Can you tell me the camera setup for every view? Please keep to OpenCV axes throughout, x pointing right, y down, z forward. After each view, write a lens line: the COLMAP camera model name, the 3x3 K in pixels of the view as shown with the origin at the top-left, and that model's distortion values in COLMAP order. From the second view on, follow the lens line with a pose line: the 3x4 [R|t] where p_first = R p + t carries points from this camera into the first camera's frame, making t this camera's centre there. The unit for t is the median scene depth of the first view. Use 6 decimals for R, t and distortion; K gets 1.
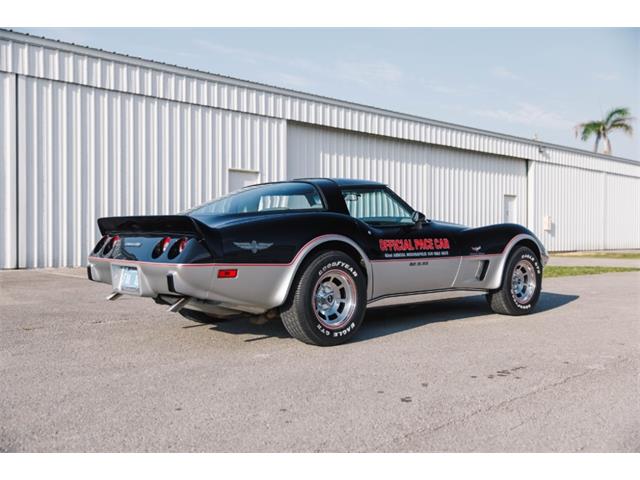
lens RADIAL K [[642.2, 0, 320.0], [0, 642.2, 240.0], [0, 0, 1]] dist [0.023651, 0.004308]
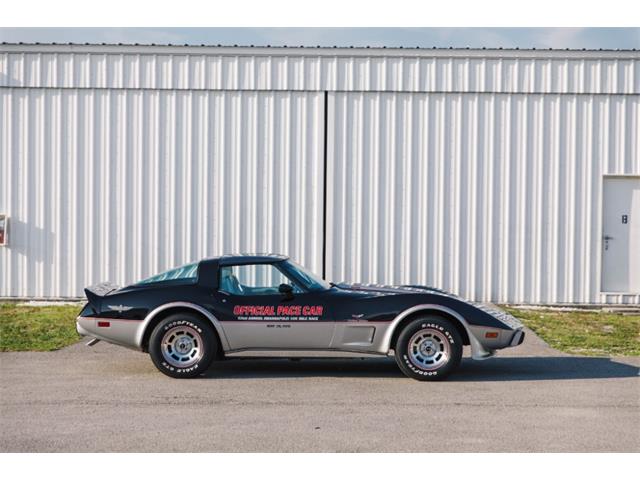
lens RADIAL K [[1216.1, 0, 320.0], [0, 1216.1, 240.0], [0, 0, 1]] dist [-0.008846, 0.020279]
pose [[0.720101, 0.018718, -0.693617, 1.774092], [-0.014071, 0.999824, 0.012373, -0.154563], [0.693727, 0.000850, 0.720238, -0.628974]]
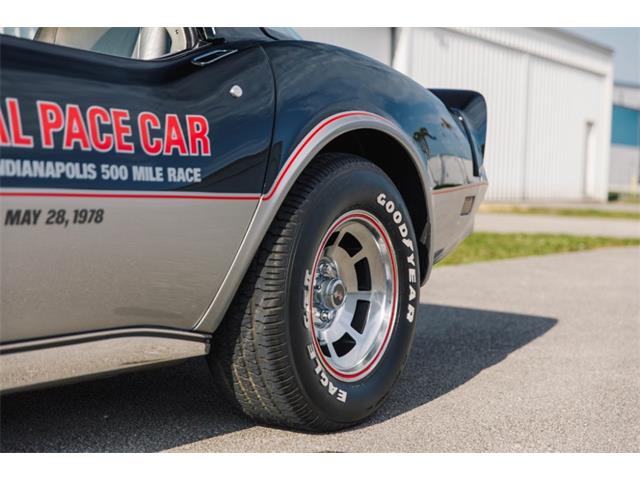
lens RADIAL K [[1216.1, 0, 320.0], [0, 1216.1, 240.0], [0, 0, 1]] dist [-0.008846, 0.020279]
pose [[0.965495, 0.023262, 0.259380, 0.127871], [-0.031968, 0.999056, 0.029396, 0.029318], [-0.258451, -0.036674, 0.965328, 0.557702]]
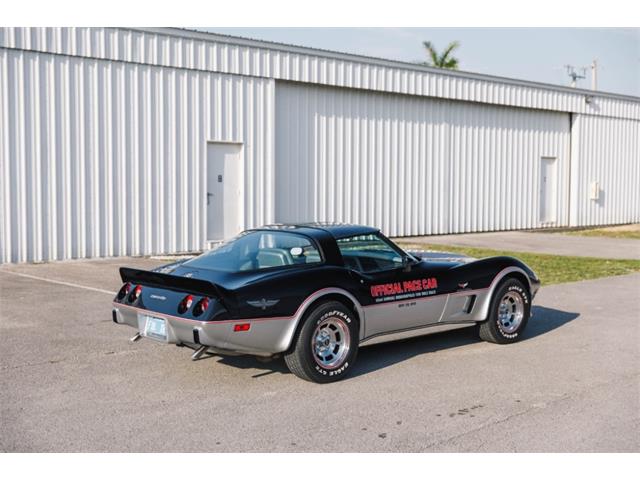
lens RADIAL K [[865.1, 0, 320.0], [0, 865.1, 240.0], [0, 0, 1]] dist [0.003012, -0.009488]
pose [[0.999958, 0.002543, 0.008810, -0.009059], [-0.003081, 0.998098, 0.061577, -0.157243], [-0.008637, -0.061602, 0.998063, -0.454117]]
